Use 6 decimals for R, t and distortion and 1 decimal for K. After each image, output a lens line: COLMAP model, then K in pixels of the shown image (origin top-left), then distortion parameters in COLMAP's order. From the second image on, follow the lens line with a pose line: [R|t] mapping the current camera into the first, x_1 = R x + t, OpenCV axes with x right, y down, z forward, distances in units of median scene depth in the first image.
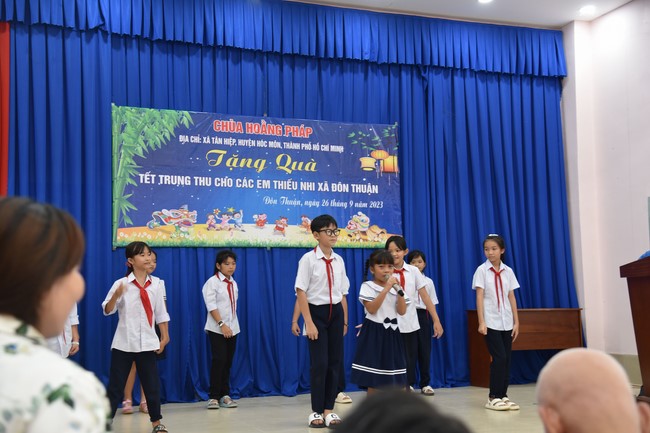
lens RADIAL K [[860.6, 0, 325.3], [0, 860.6, 224.9], [0, 0, 1]] dist [0.197623, 0.011766]
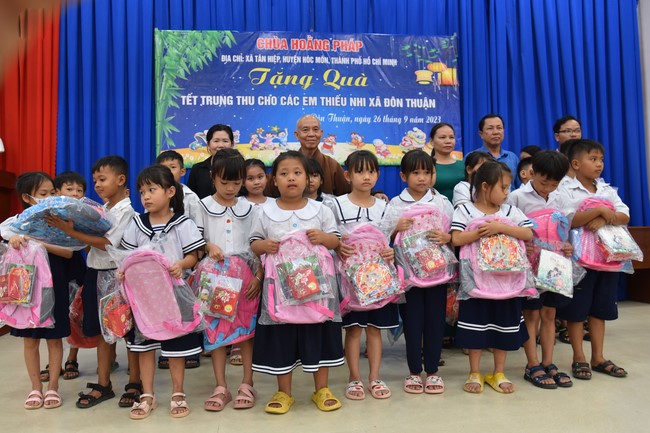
lens RADIAL K [[465.6, 0, 307.5], [0, 465.6, 240.4], [0, 0, 1]] dist [-0.097644, 0.061269]
pose [[0.962540, 0.002160, -0.271130, 0.066494], [0.031526, 0.992294, 0.119827, 0.045628], [0.269300, -0.123886, 0.955055, 0.487339]]
